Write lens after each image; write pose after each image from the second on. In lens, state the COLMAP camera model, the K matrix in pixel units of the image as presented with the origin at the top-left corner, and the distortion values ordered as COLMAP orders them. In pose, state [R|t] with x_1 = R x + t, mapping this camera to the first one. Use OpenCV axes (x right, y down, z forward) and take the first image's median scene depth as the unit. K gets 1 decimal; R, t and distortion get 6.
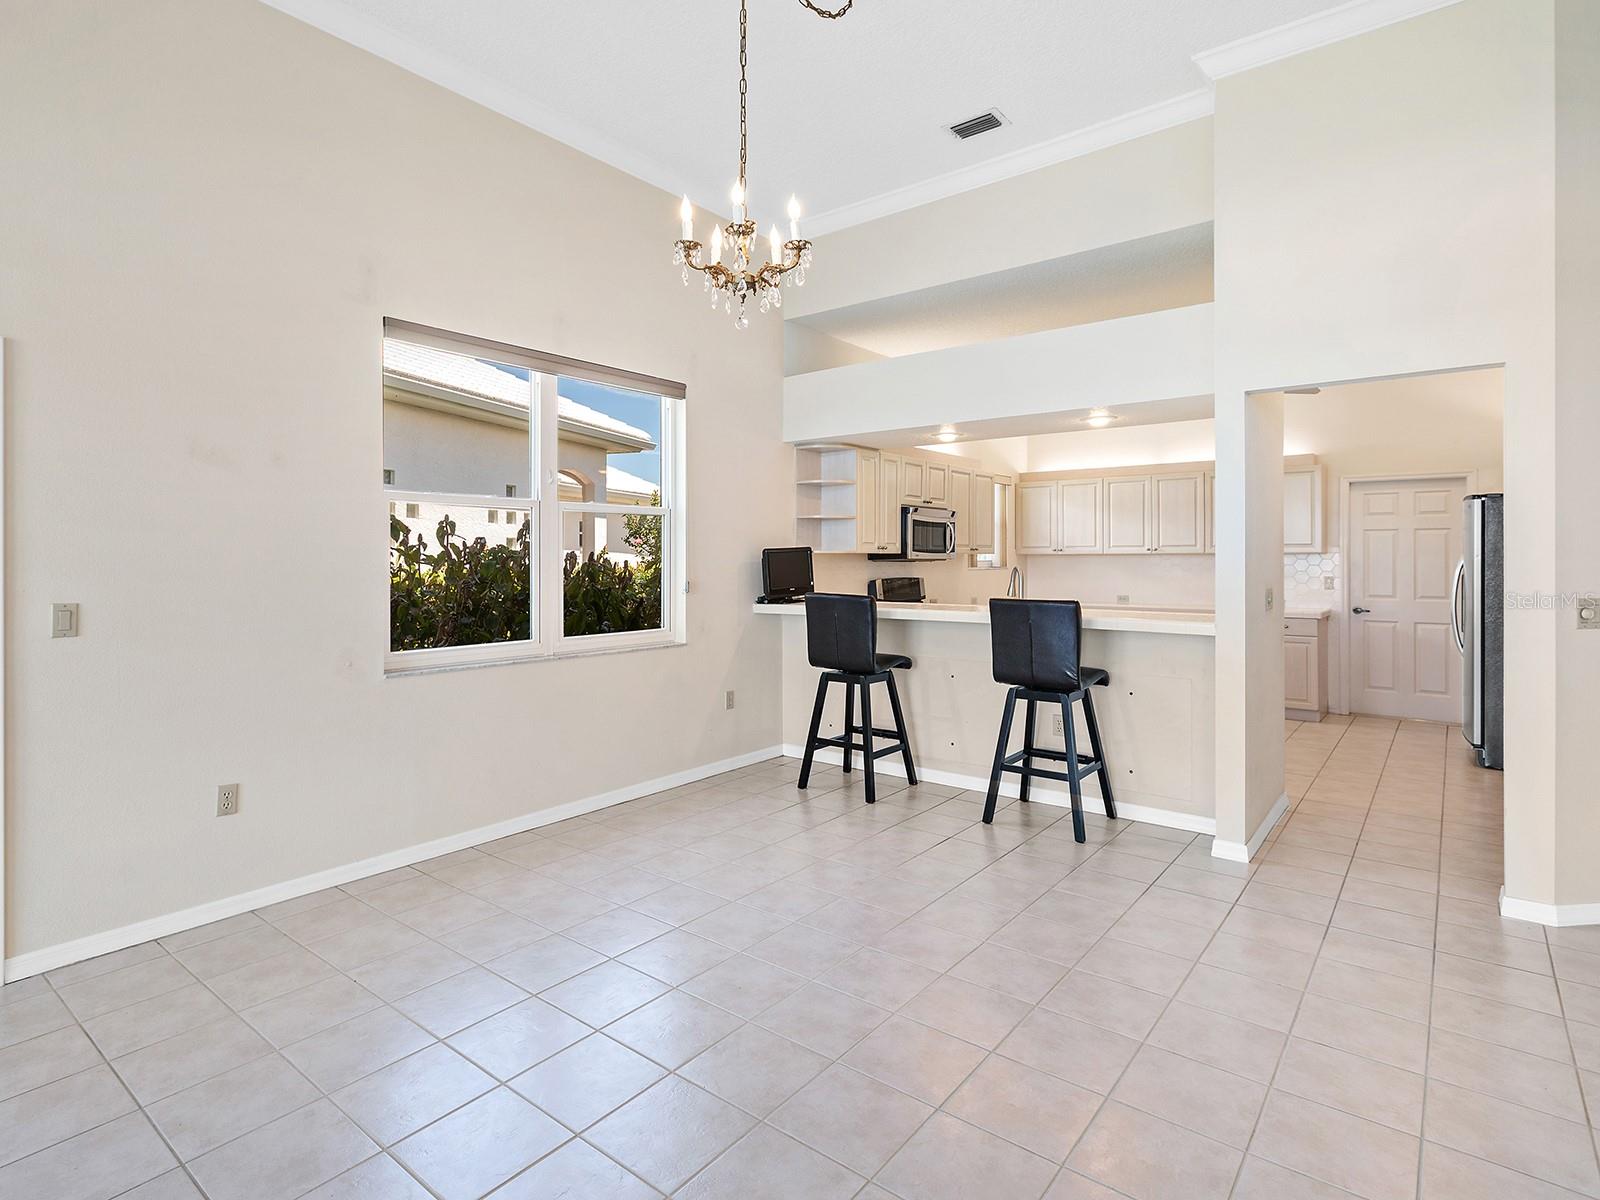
lens RADIAL K [[828.9, 0, 768.5], [0, 828.9, 573.3], [0, 0, 1]] dist [0.000404, -0.001016]
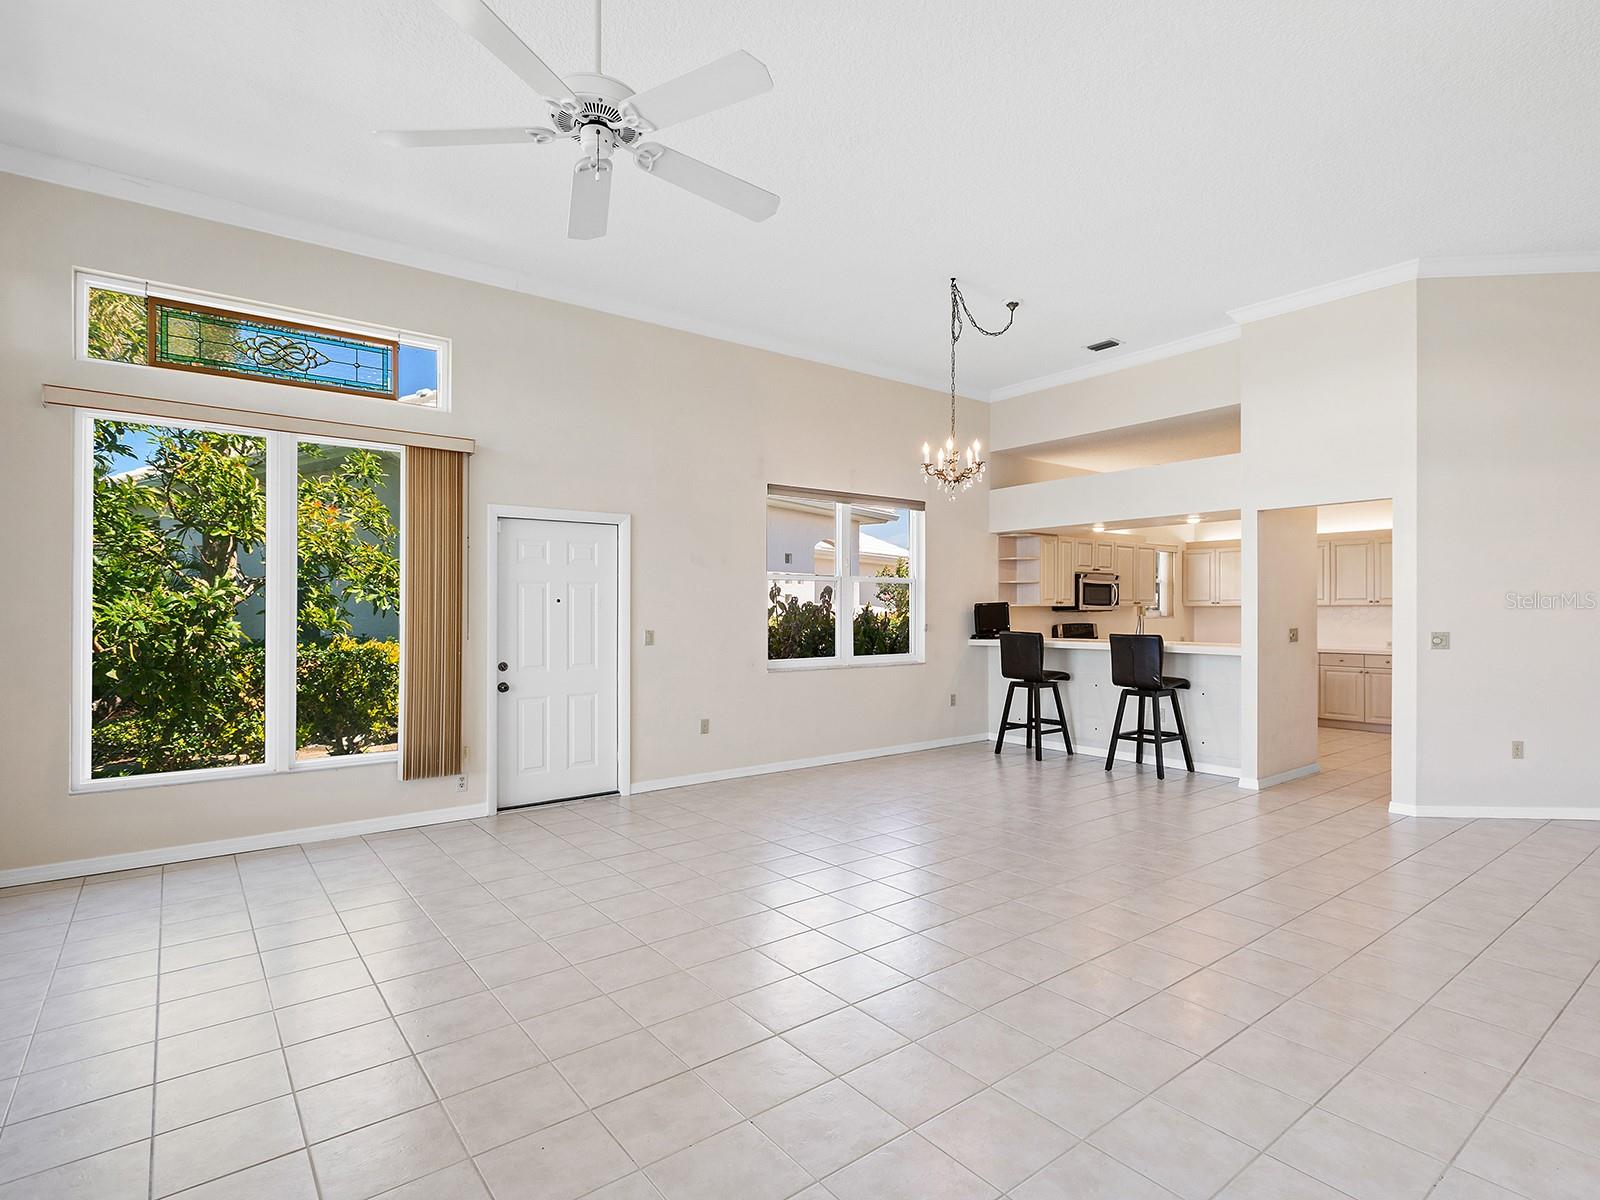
lens RADIAL K [[828.9, 0, 833.2], [0, 828.9, 622.7], [0, 0, 1]] dist [0.000404, -0.001016]
pose [[0.978508, 0.001865, -0.206199, 0.058049], [-0.002334, 0.999995, -0.002032, 0.010436], [0.206194, 0.002470, 0.978508, -0.612741]]
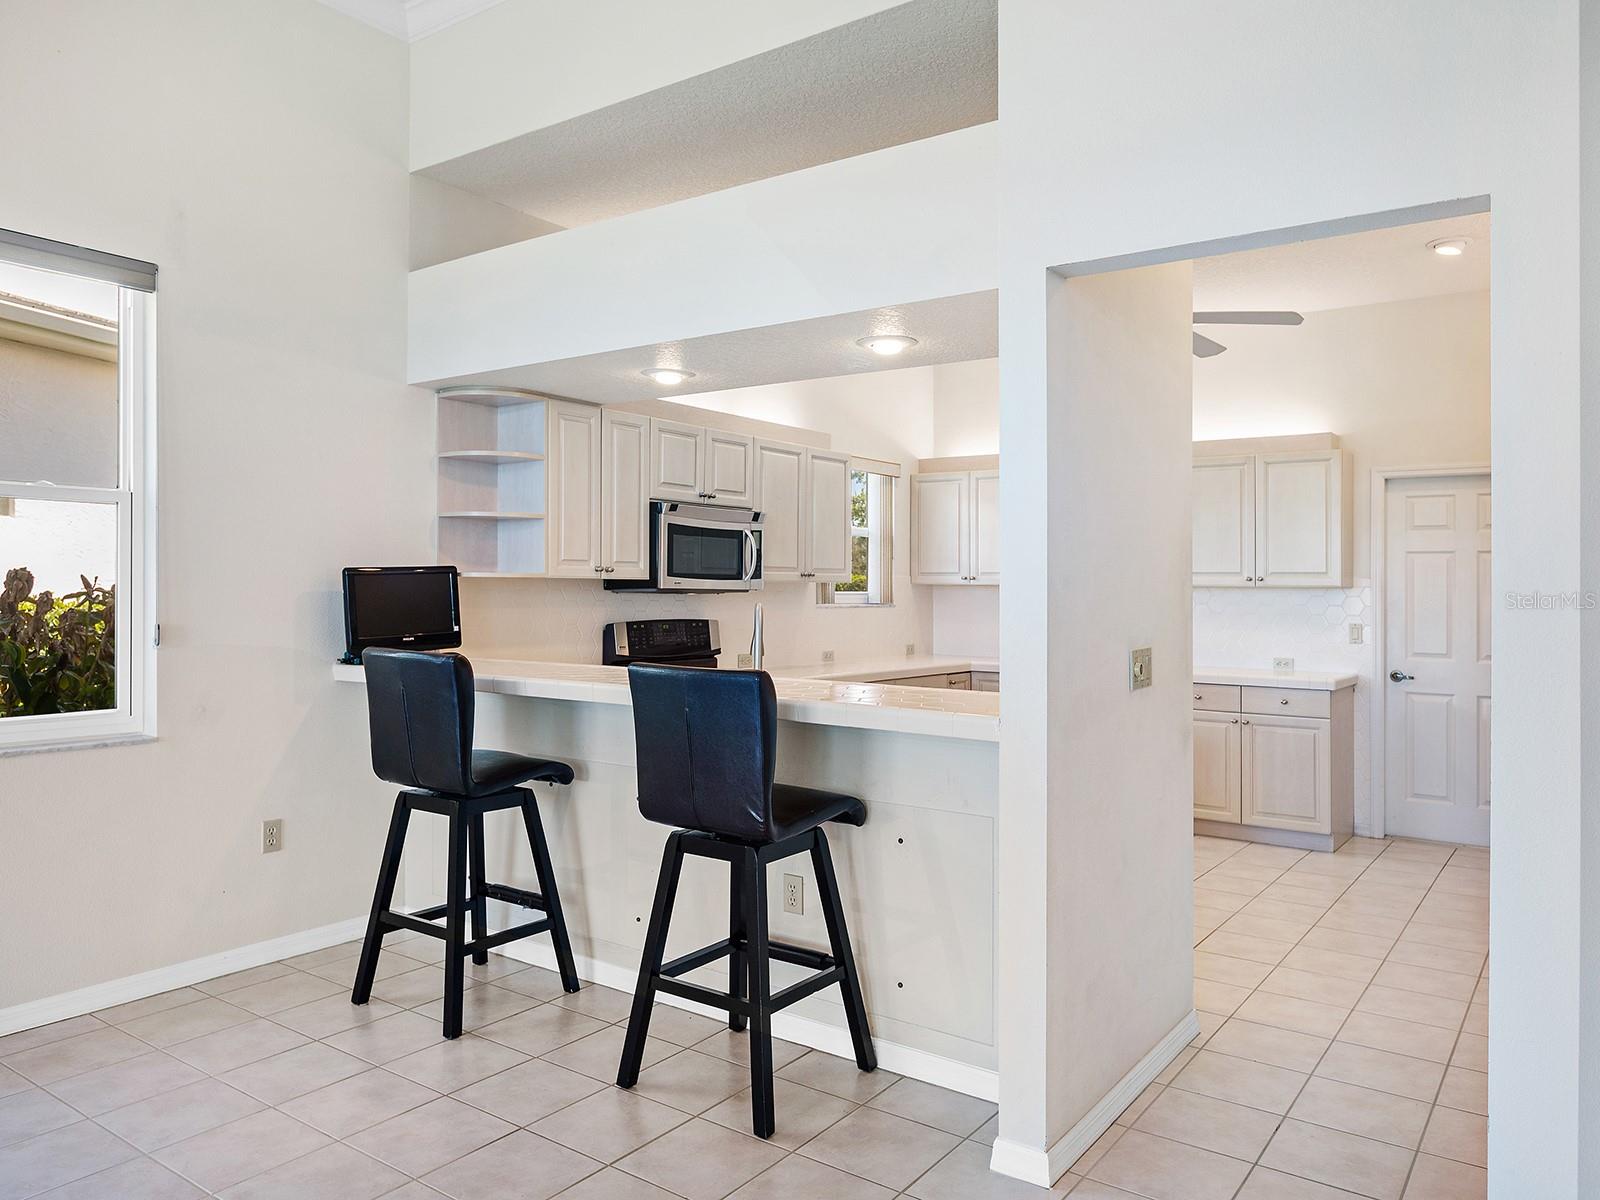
lens RADIAL K [[1109.7, 0, 817.4], [0, 1109.7, 596.8], [0, 0, 1]] dist [0.001373, -0.007605]
pose [[0.997582, 0.010696, 0.068665, 0.281989], [-0.009955, 0.999889, -0.011120, -0.004740], [-0.068777, 0.010409, 0.997578, 0.236120]]
